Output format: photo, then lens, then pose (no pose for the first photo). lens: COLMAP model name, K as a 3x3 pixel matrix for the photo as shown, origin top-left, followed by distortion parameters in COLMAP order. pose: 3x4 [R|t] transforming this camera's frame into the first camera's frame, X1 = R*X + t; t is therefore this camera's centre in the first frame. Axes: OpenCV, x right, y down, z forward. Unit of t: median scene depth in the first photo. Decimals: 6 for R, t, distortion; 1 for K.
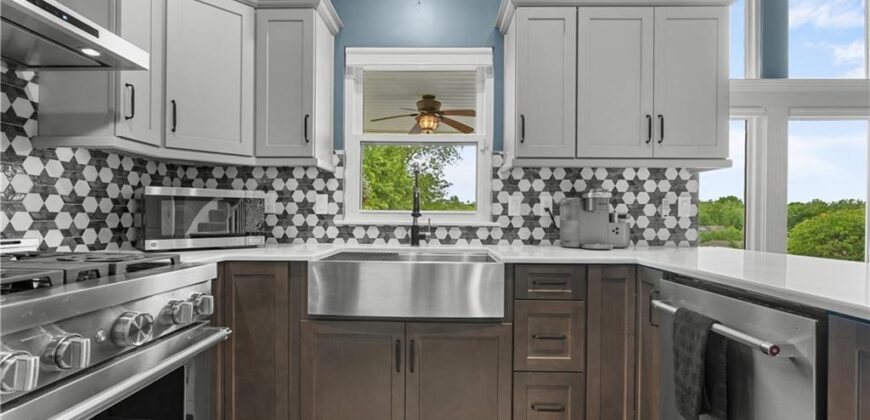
lens RADIAL K [[393.5, 0, 433.3], [0, 393.5, 217.3], [0, 0, 1]] dist [-0.007706, 0.000465]
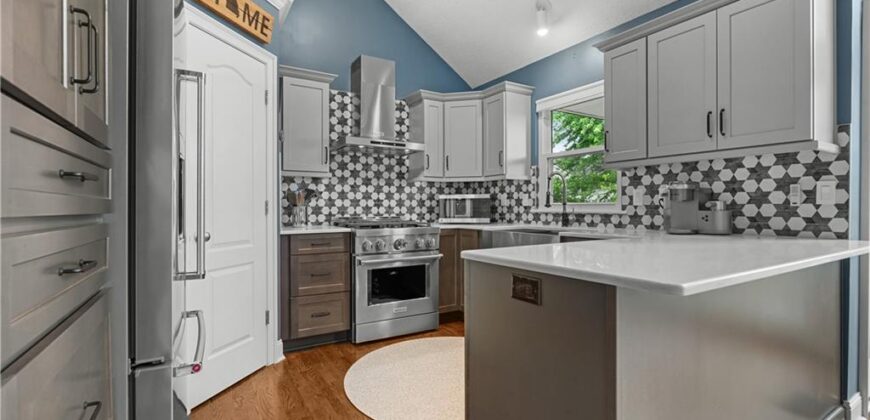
lens RADIAL K [[393.5, 0, 434.9], [0, 393.5, 210.6], [0, 0, 1]] dist [-0.007706, 0.000465]
pose [[0.531842, -0.002006, -0.846841, 0.908737], [0.004474, 0.999990, 0.000441, 0.008849], [0.846832, -0.004023, 0.531846, -0.193225]]
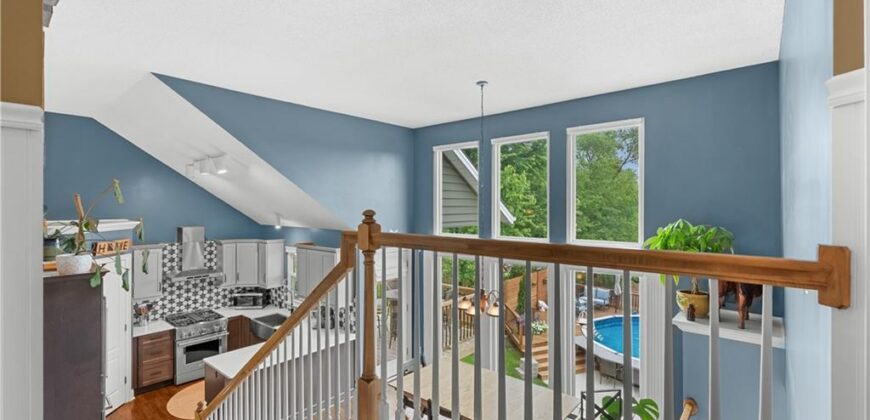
lens RADIAL K [[393.5, 0, 436.4], [0, 393.5, 207.6], [0, 0, 1]] dist [-0.007706, 0.000465]
pose [[0.768824, -0.006250, -0.639430, 2.694088], [0.002946, 0.999976, -0.006231, -0.720856], [0.639454, 0.002907, 0.768824, -0.629768]]
